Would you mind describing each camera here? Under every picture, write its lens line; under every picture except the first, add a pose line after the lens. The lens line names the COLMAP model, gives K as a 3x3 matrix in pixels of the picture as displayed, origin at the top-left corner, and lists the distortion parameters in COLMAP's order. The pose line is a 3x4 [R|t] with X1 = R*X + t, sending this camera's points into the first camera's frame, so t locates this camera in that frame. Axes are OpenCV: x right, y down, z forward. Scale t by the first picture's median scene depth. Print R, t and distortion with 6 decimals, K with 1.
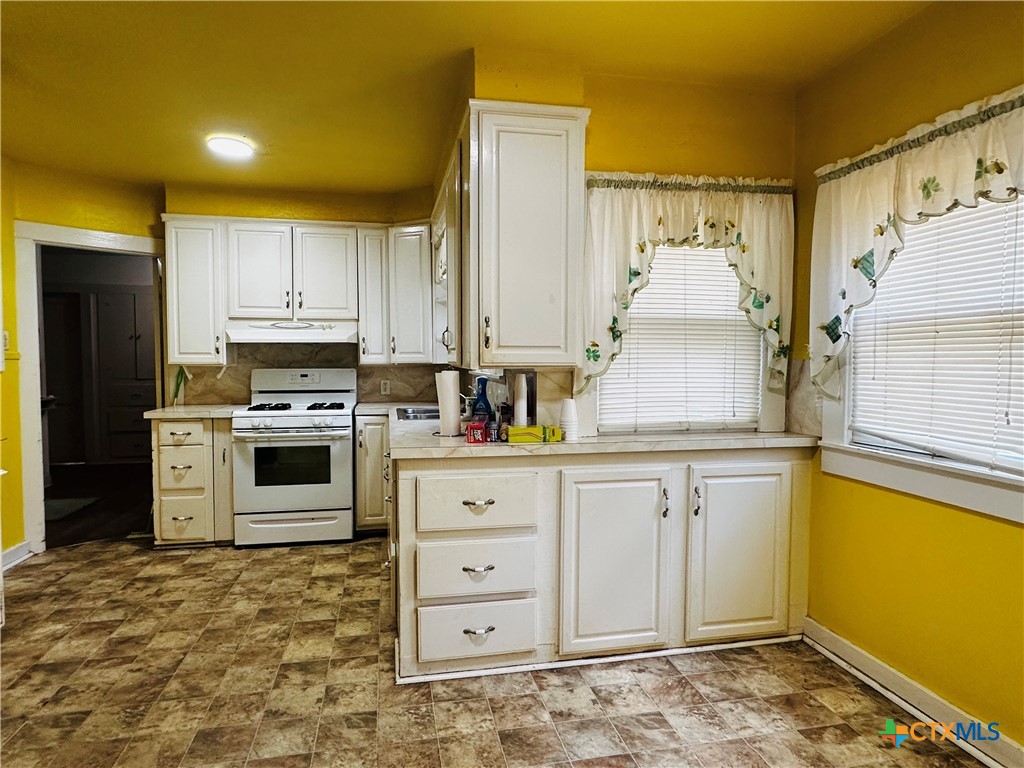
lens RADIAL K [[595.9, 0, 508.3], [0, 595.9, 384.8], [0, 0, 1]] dist [-0.002286, 0.000083]
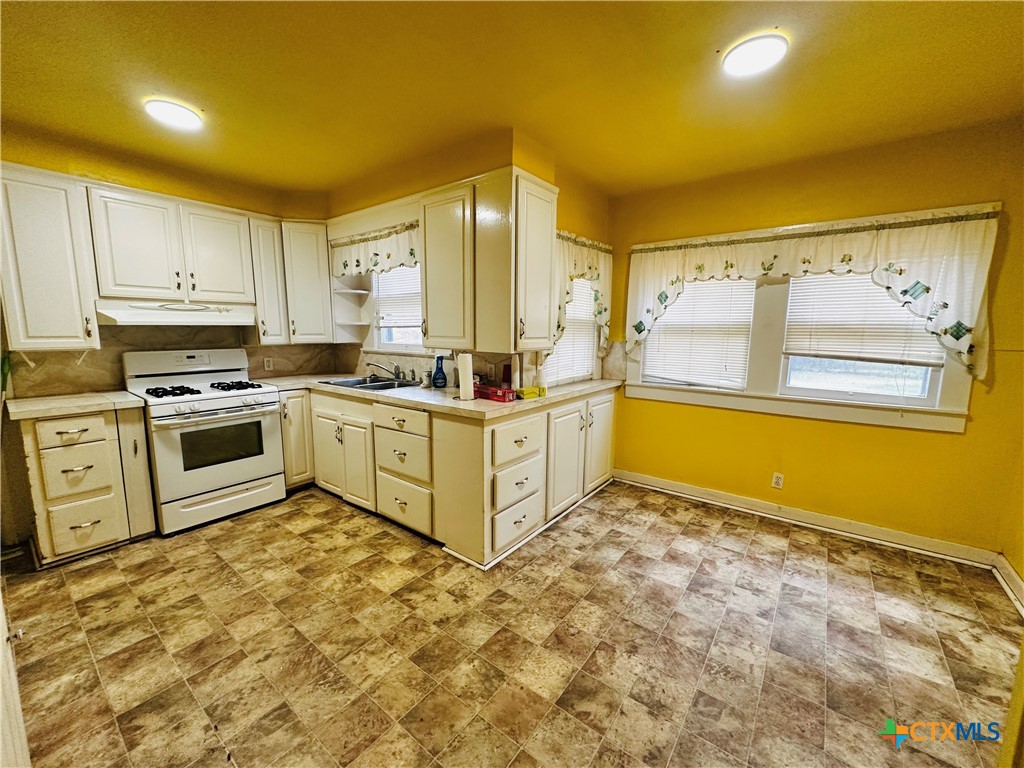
lens RADIAL K [[408.4, 0, 512.0], [0, 408.4, 384.0], [0, 0, 1]] dist [-0.001962, 0.000524]
pose [[0.754687, -0.084593, 0.650608, -0.546334], [0.022413, 0.994398, 0.103295, -0.041508], [-0.655702, -0.063373, 0.752356, 0.166551]]
